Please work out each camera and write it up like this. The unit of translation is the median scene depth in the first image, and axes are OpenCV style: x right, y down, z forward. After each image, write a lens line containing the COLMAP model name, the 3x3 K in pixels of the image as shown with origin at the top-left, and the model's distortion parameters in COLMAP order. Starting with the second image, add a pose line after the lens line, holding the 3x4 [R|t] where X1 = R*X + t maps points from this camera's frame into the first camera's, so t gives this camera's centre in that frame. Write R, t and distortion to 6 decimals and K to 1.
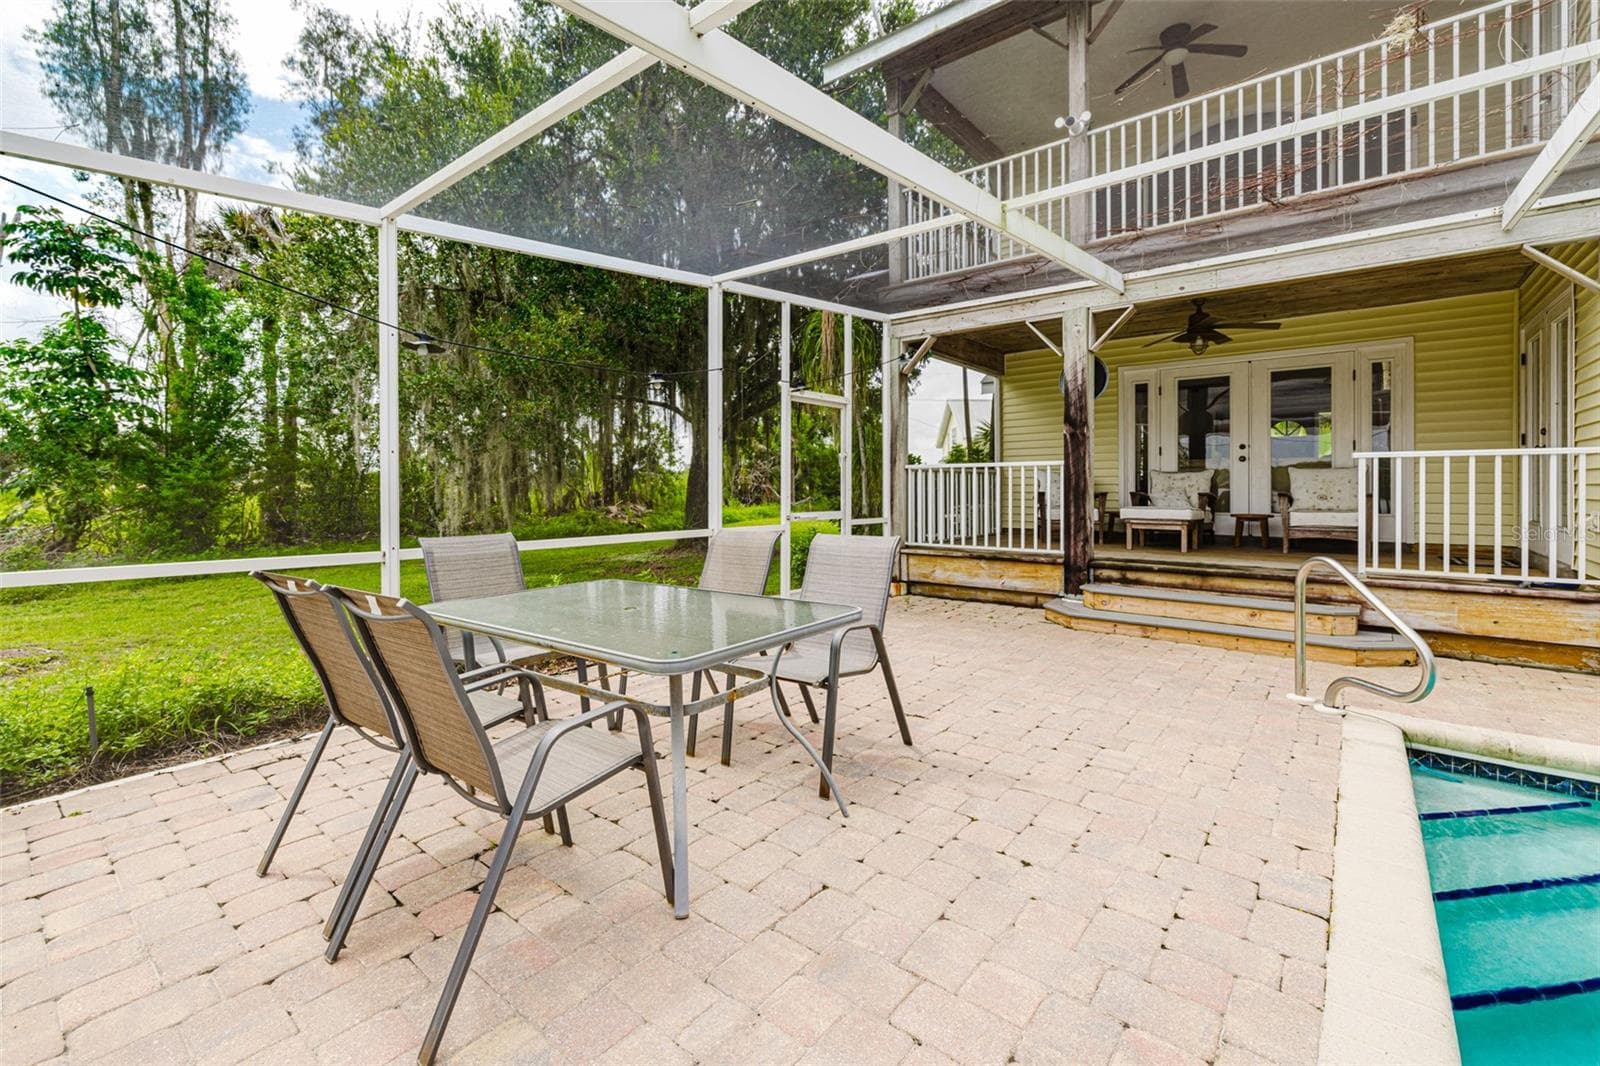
lens RADIAL K [[687.6, 0, 794.1], [0, 687.6, 484.8], [0, 0, 1]] dist [0.002512, -0.000827]
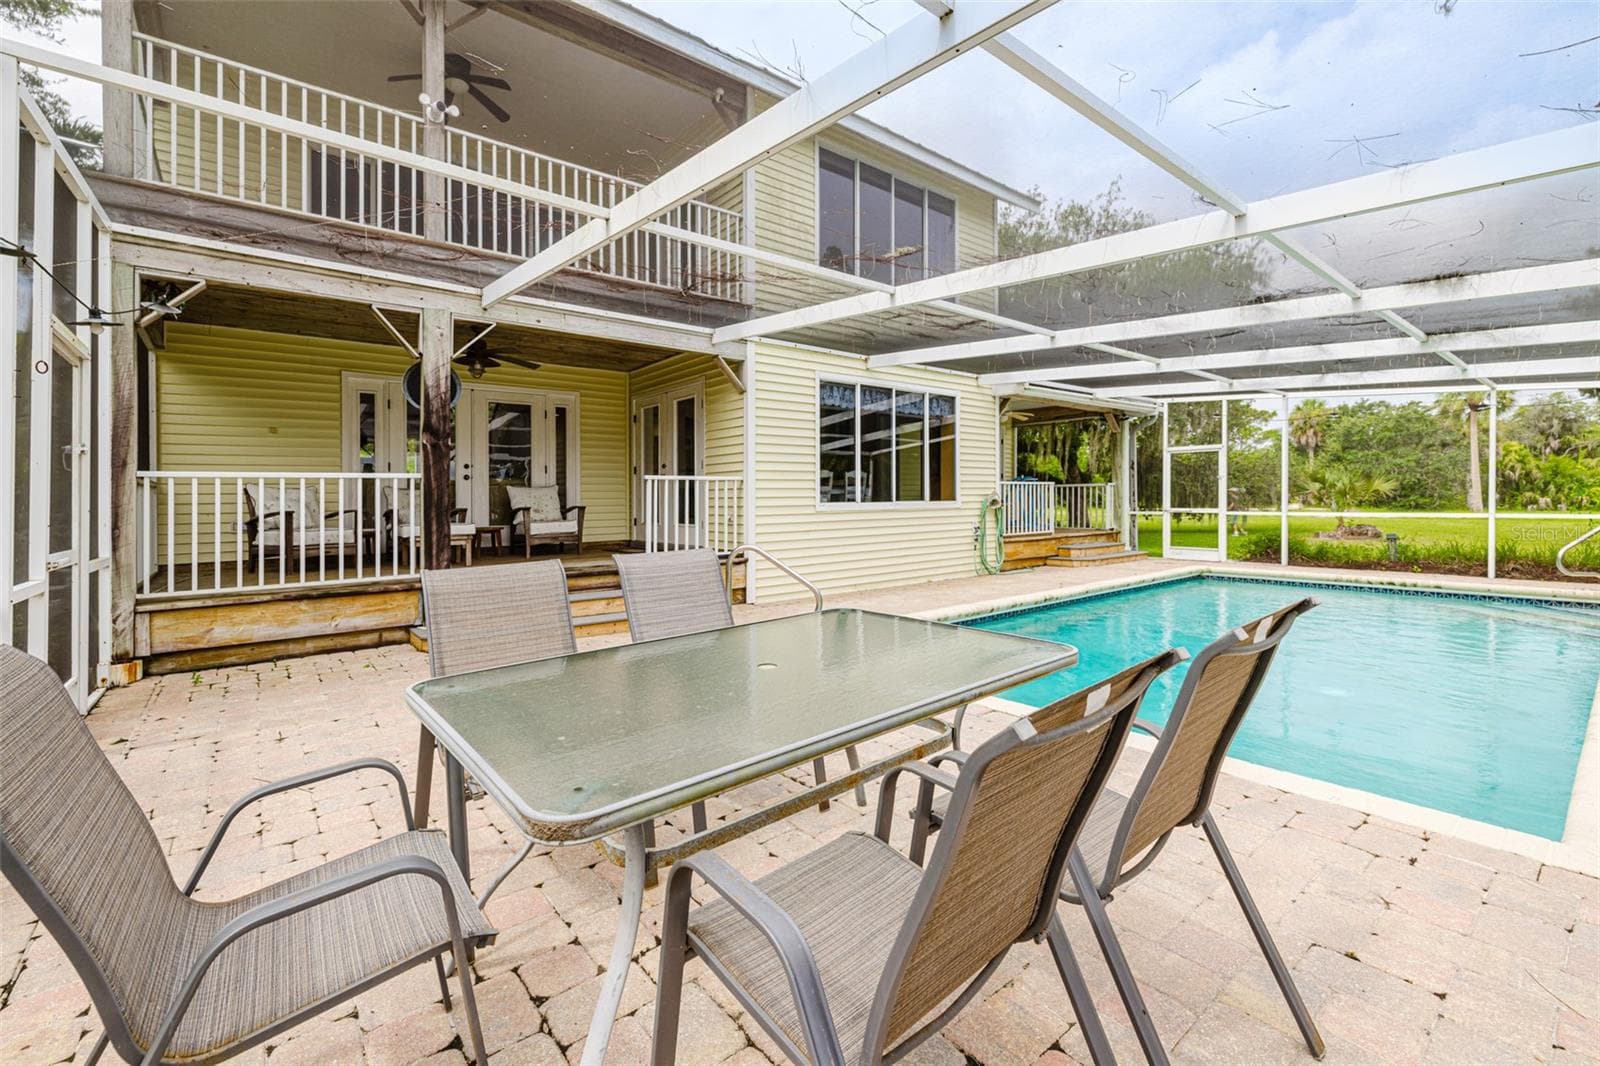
lens RADIAL K [[687.6, 0, 787.4], [0, 687.6, 495.1], [0, 0, 1]] dist [0.002512, -0.000827]
pose [[0.208696, 0.005093, 0.977967, -0.366374], [0.011864, 0.999900, -0.007739, 0.005545], [-0.977908, 0.013218, 0.208615, 0.328092]]
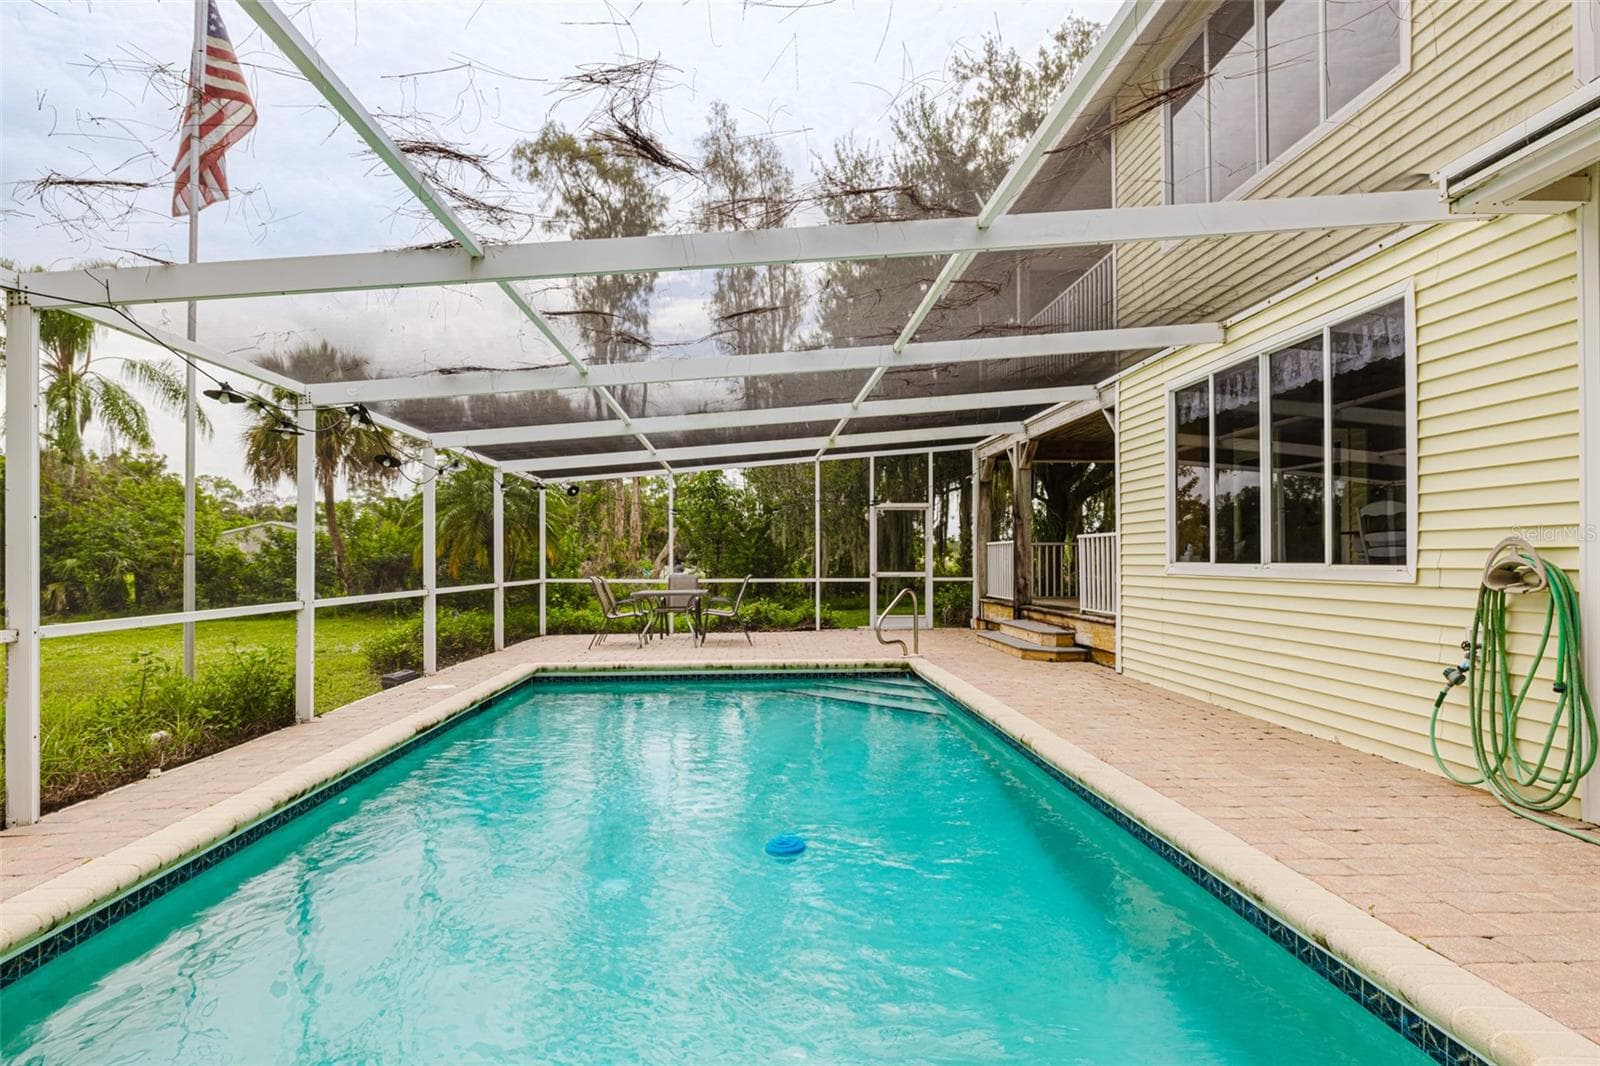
lens RADIAL K [[830.5, 0, 800.9], [0, 830.5, 556.4], [0, 0, 1]] dist [-0.011891, 0.005149]
pose [[0.680741, -0.003172, -0.732517, 1.348819], [0.003370, 0.999994, -0.001199, 0.002143], [0.732516, -0.001652, 0.680748, -0.576039]]
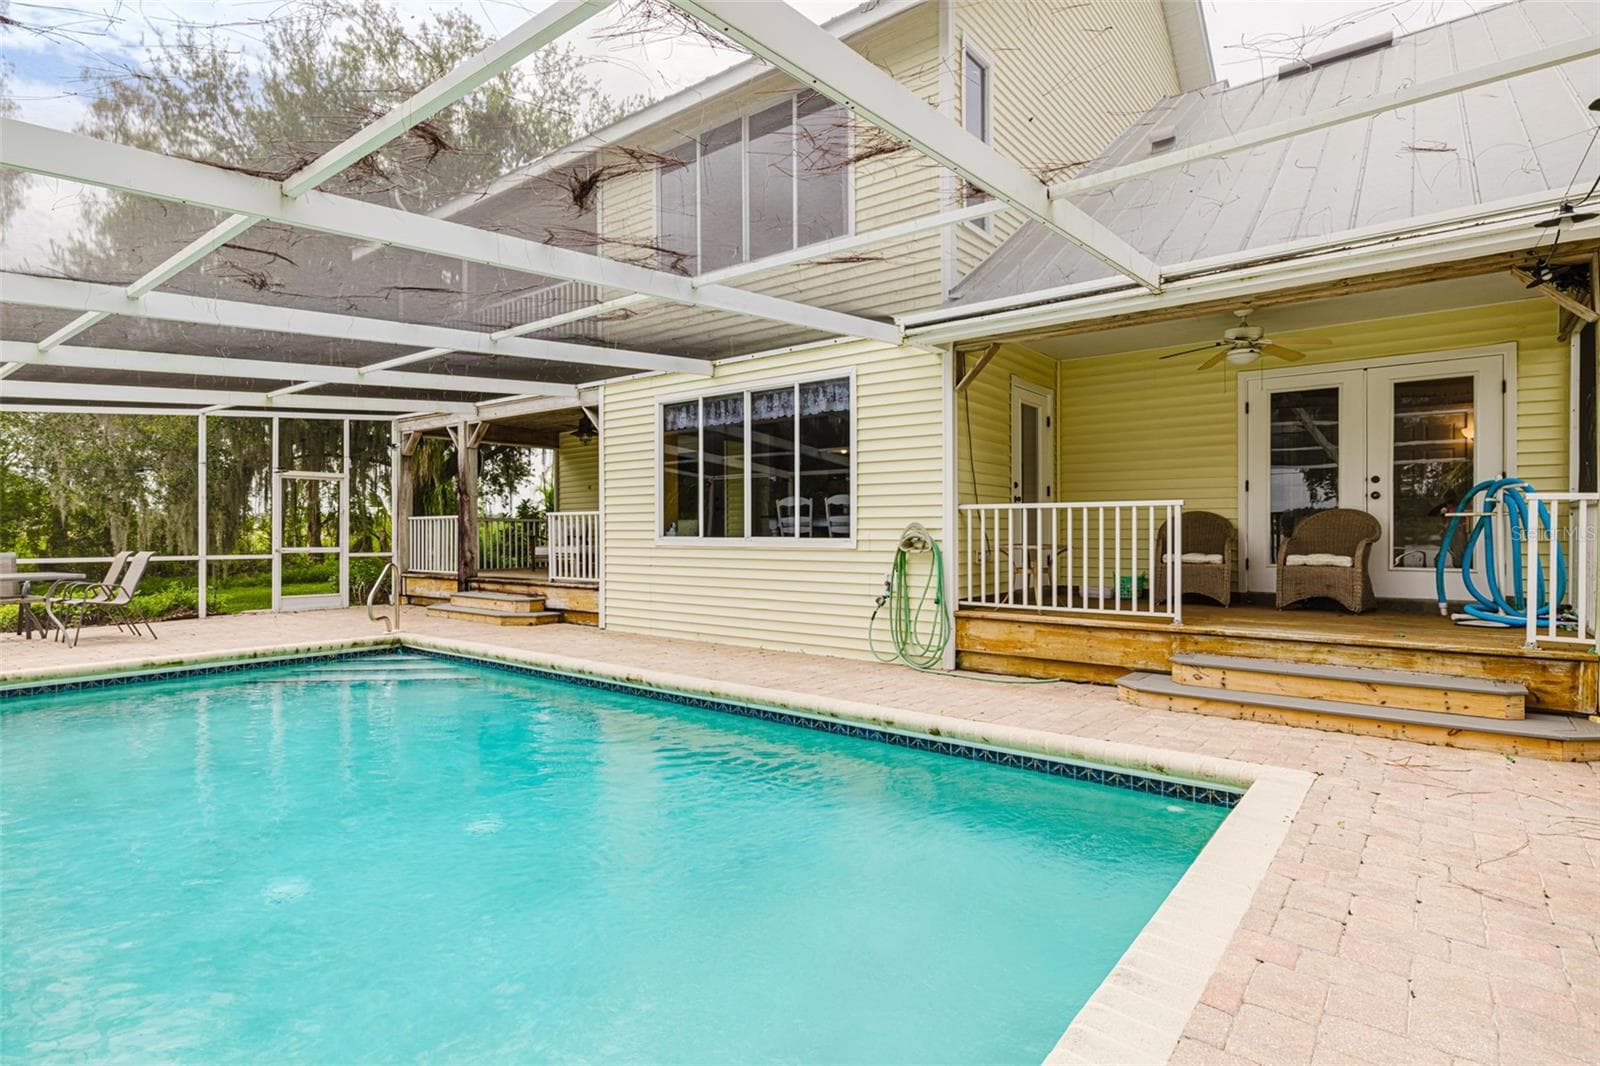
lens RADIAL K [[830.5, 0, 807.6], [0, 830.5, 531.1], [0, 0, 1]] dist [-0.011891, 0.005149]
pose [[0.999753, 0.001595, 0.022171, 1.097702], [-0.001585, 0.999999, -0.000430, 0.001232], [-0.022171, 0.000395, 0.999754, -0.891160]]
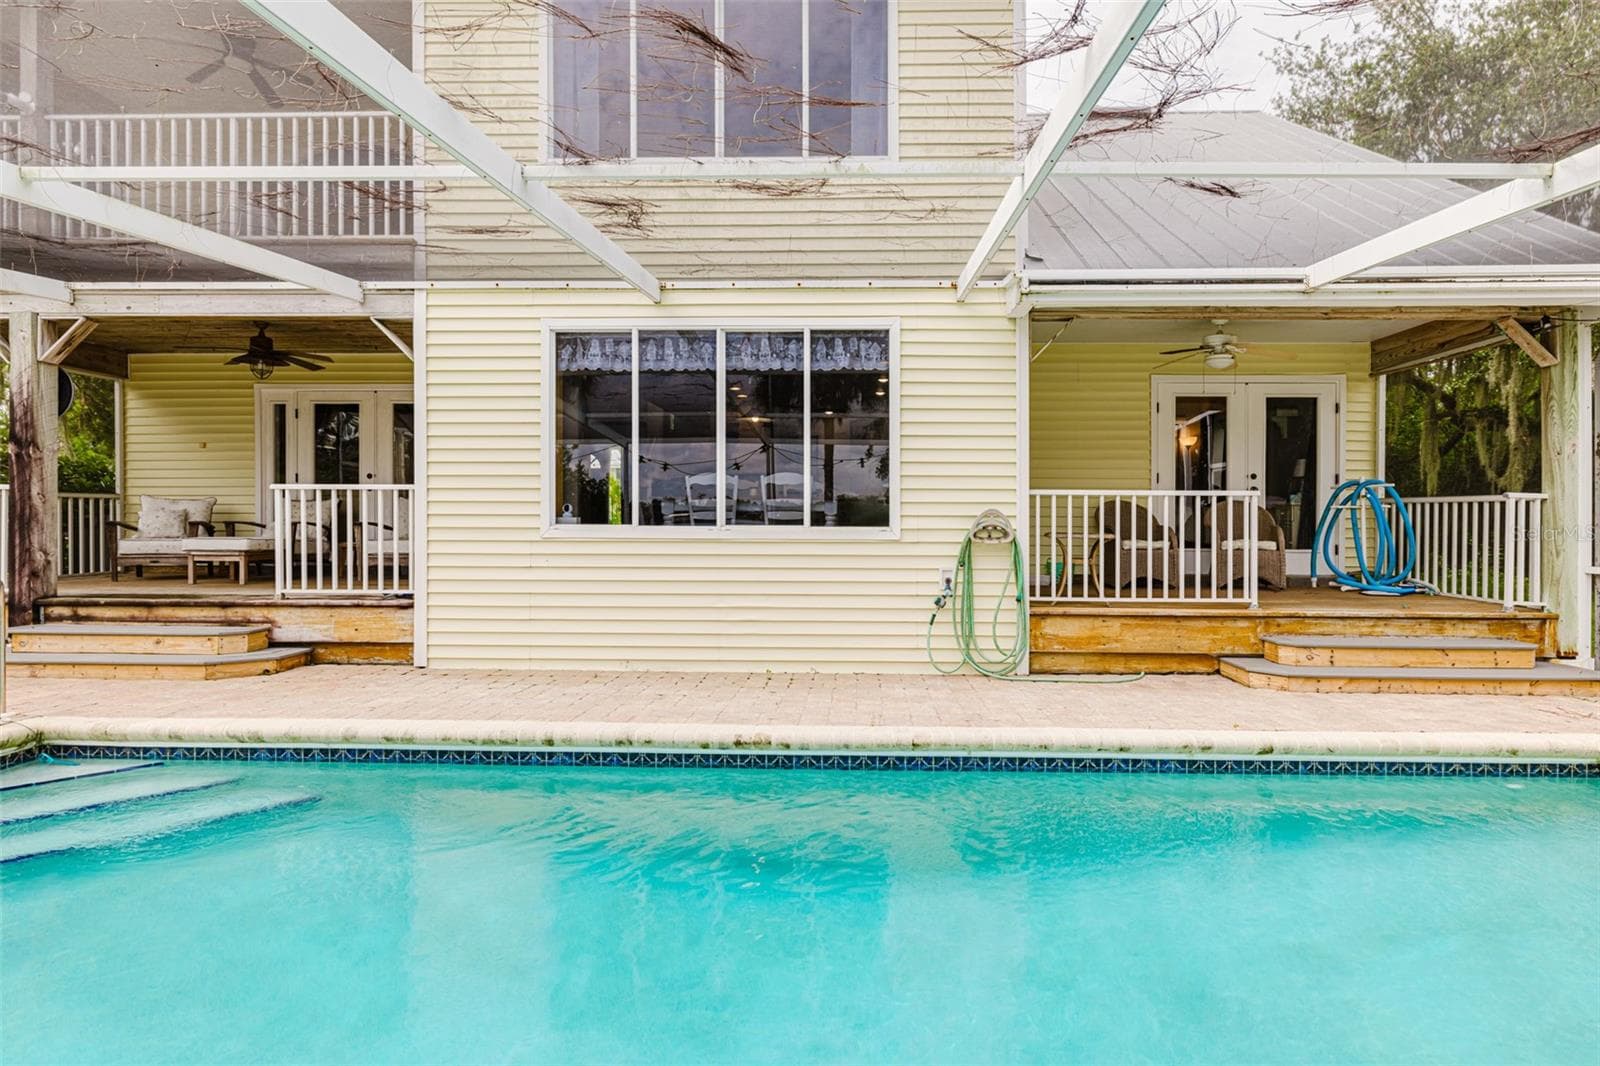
lens RADIAL K [[830.5, 0, 845.3], [0, 830.5, 514.6], [0, 0, 1]] dist [-0.011891, 0.005149]
pose [[0.787483, 0.007042, 0.616296, 0.549508], [-0.006280, 0.999974, -0.003403, -0.000175], [-0.616304, -0.001191, 0.787507, -0.443642]]
